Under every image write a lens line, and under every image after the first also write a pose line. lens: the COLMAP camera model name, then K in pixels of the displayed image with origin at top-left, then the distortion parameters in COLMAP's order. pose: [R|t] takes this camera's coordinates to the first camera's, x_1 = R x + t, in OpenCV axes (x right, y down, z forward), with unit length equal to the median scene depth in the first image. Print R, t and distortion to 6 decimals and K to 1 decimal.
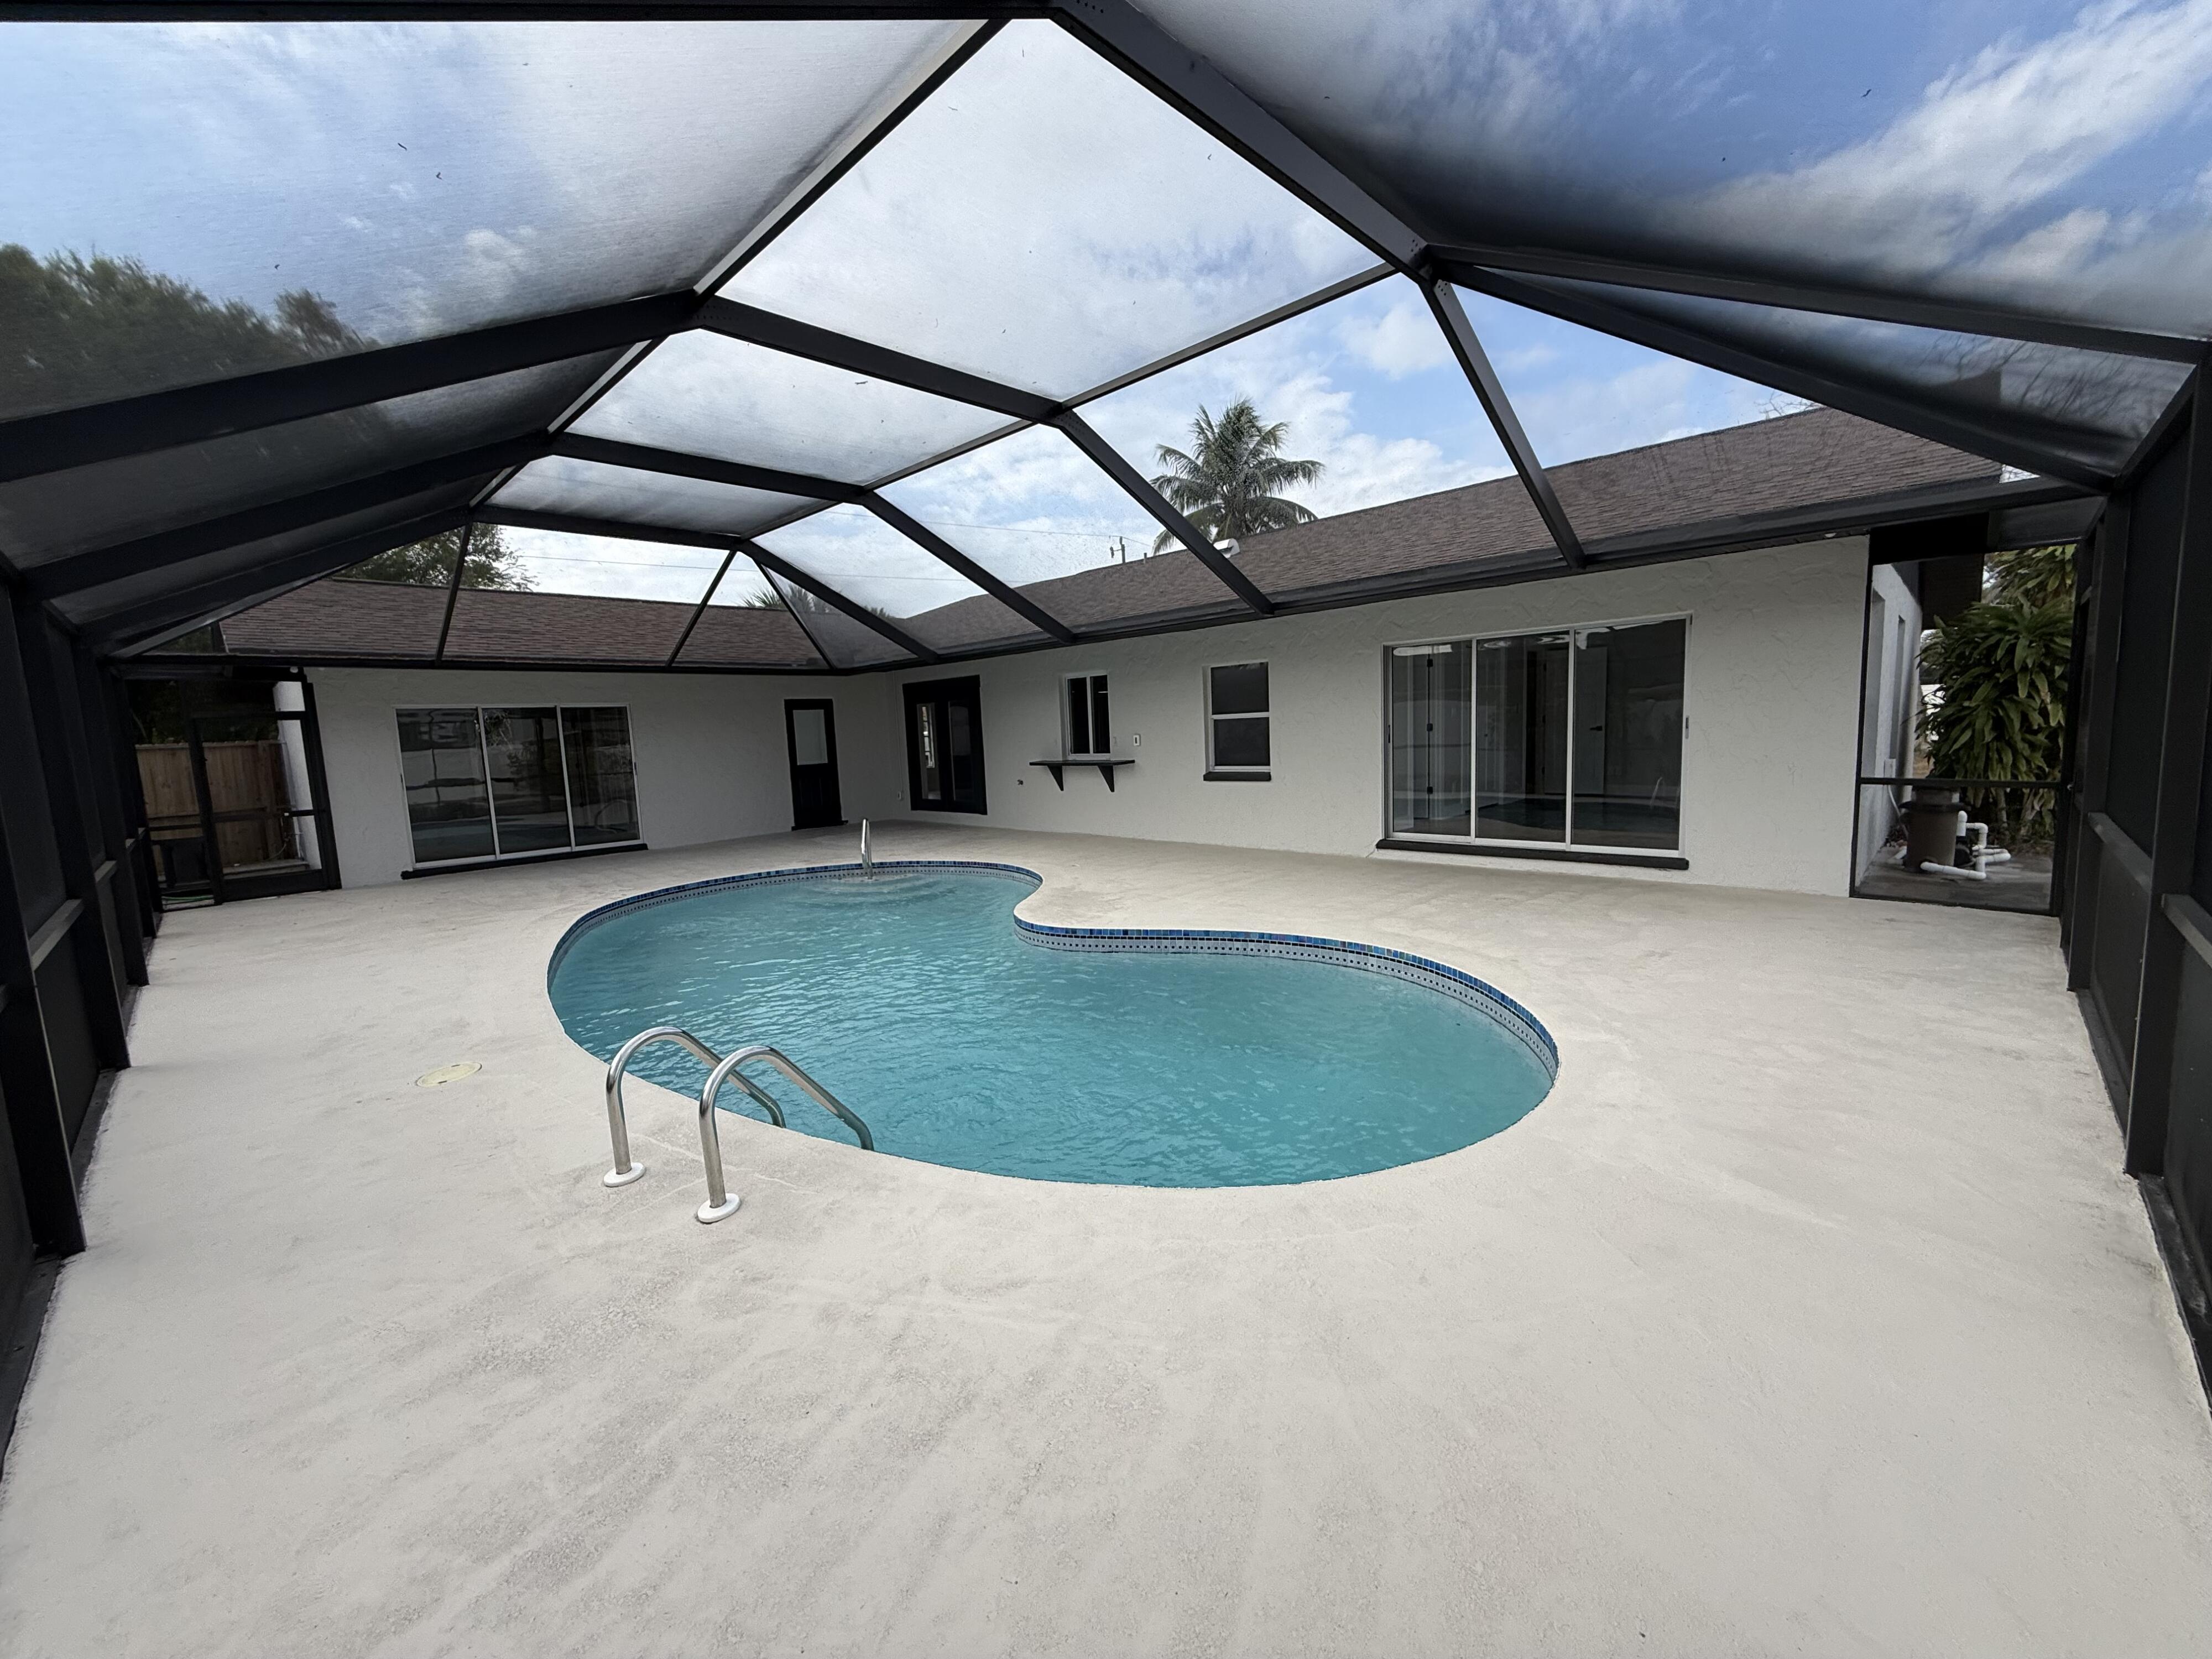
lens RADIAL K [[883.4, 0, 1106.7], [0, 883.4, 824.5], [0, 0, 1]] dist [0.005501, 0.000992]
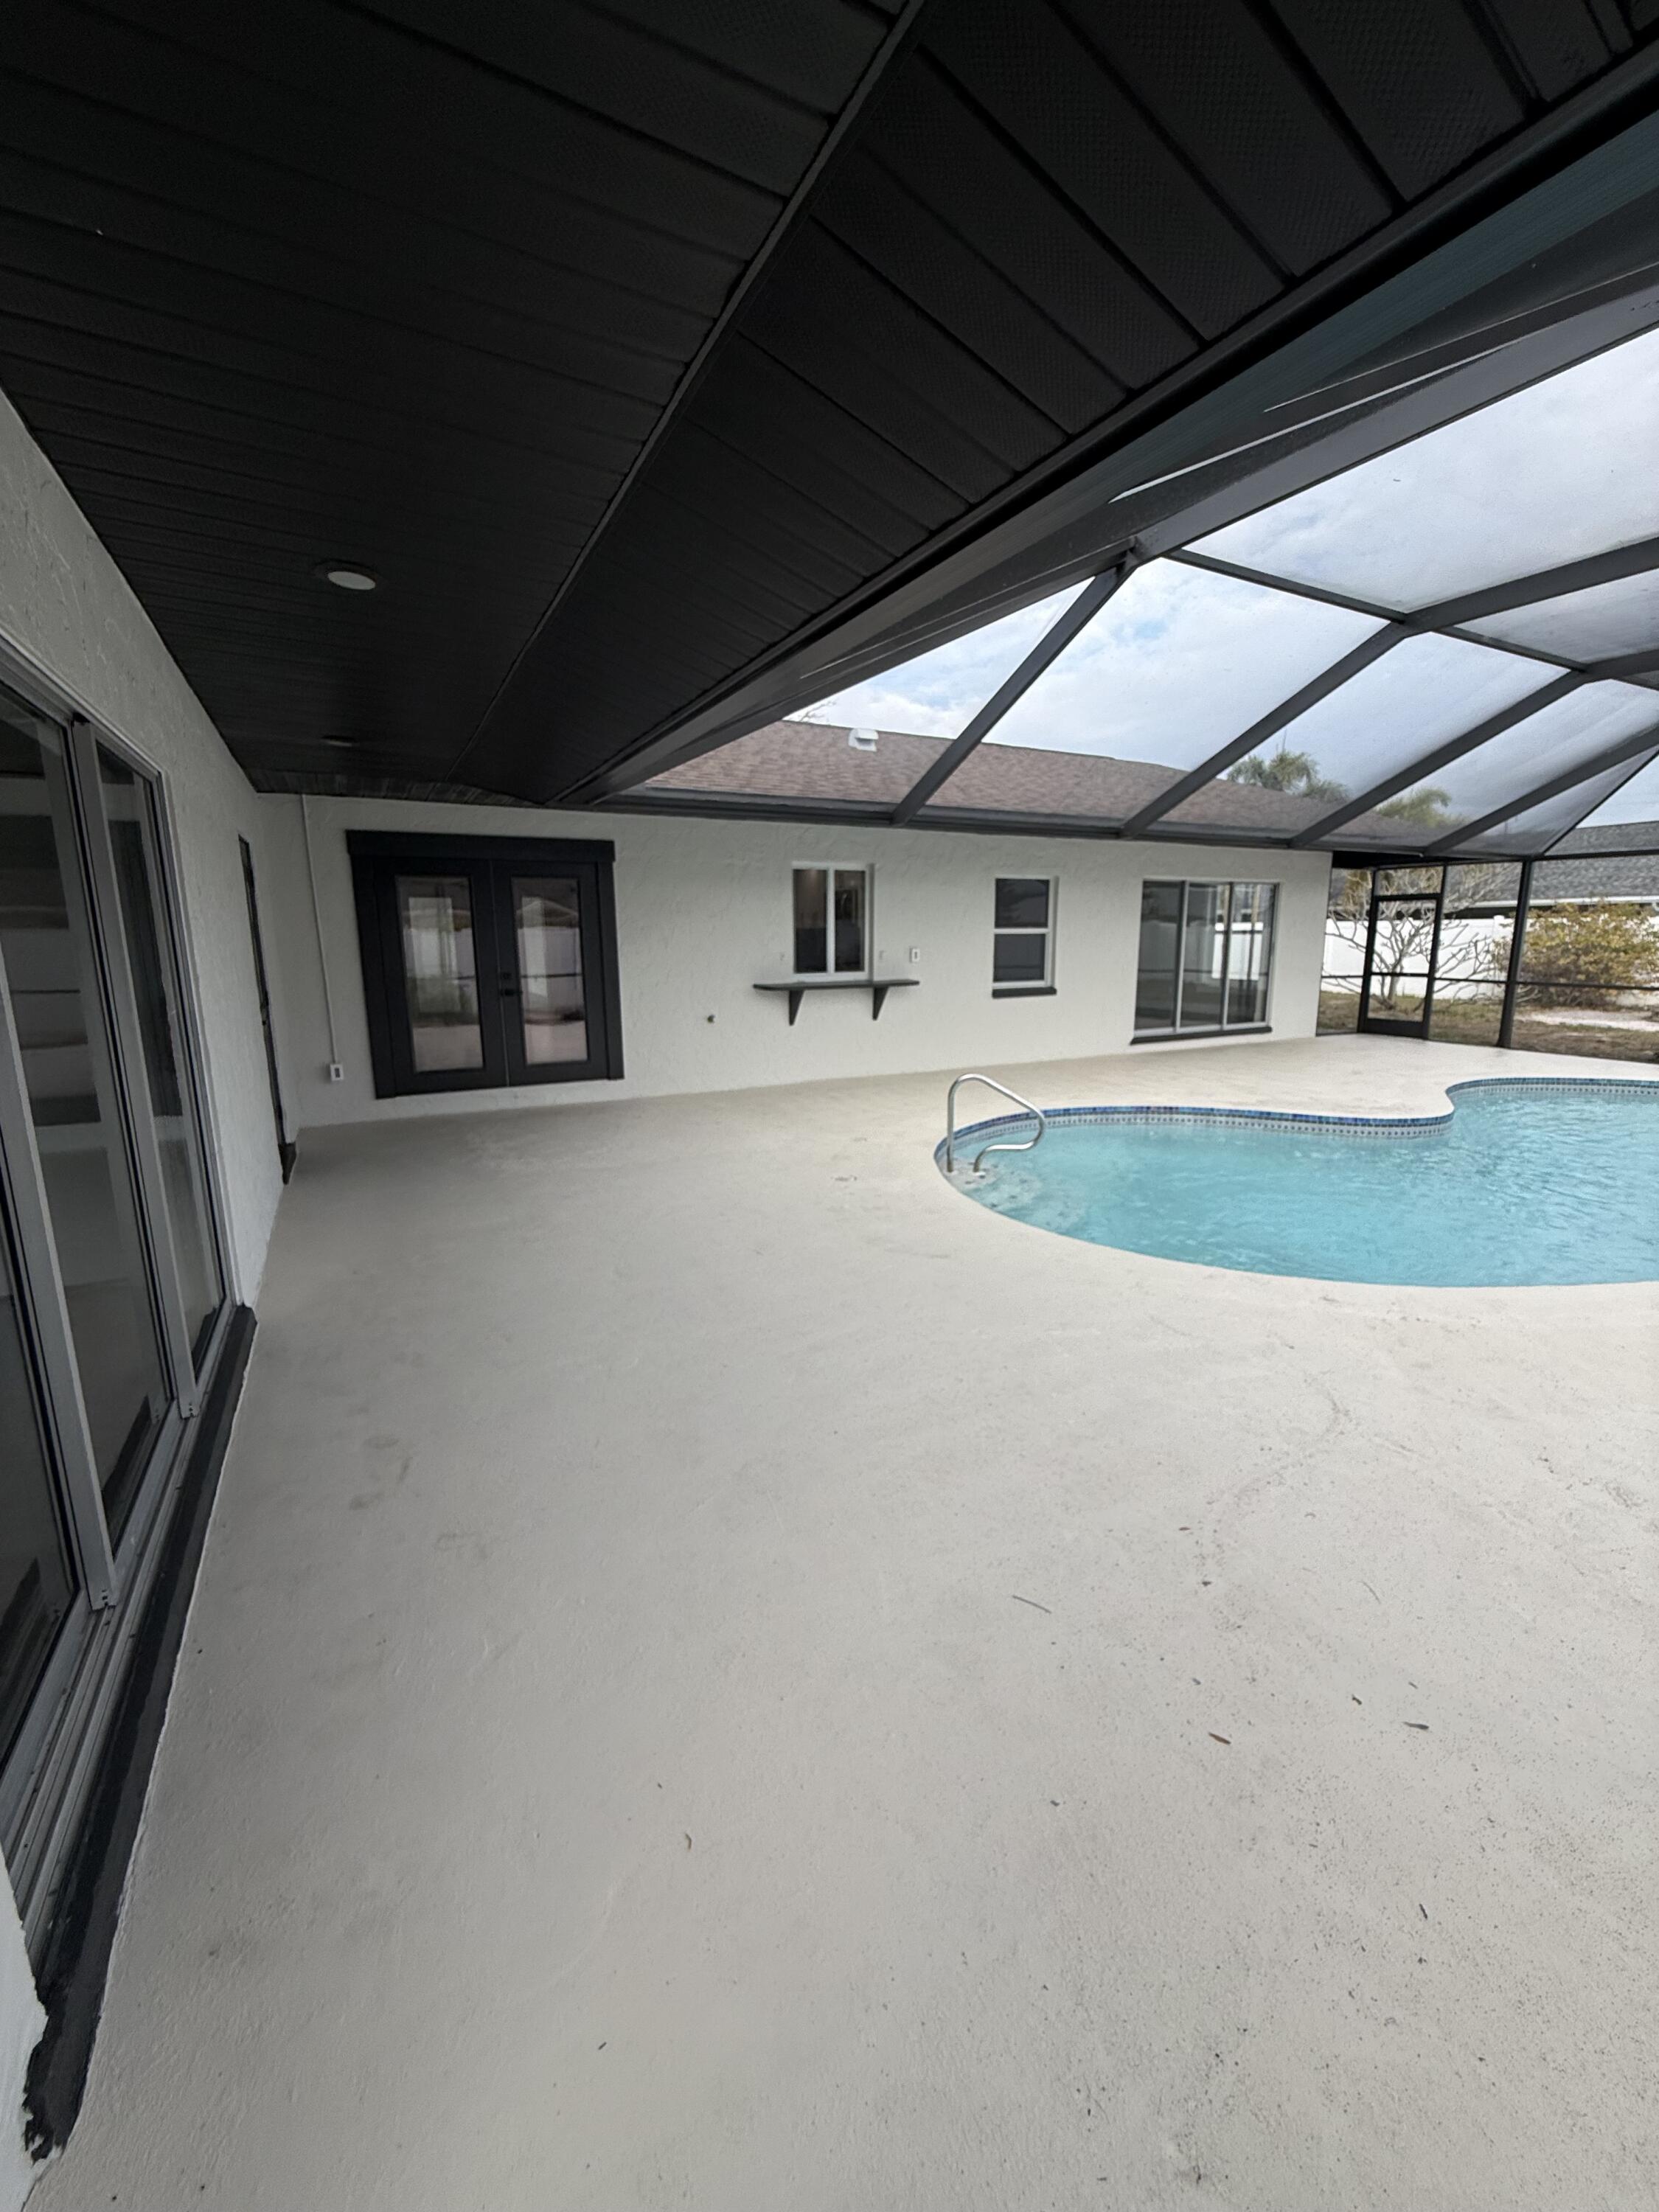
lens RADIAL K [[883.4, 0, 828.7], [0, 883.4, 1112.4], [0, 0, 1]] dist [0.005501, 0.000992]
pose [[0.305499, -0.135560, 0.942494, -0.822587], [0.107629, 0.988387, 0.107274, -0.047064], [-0.946090, 0.068667, 0.316541, 0.840490]]
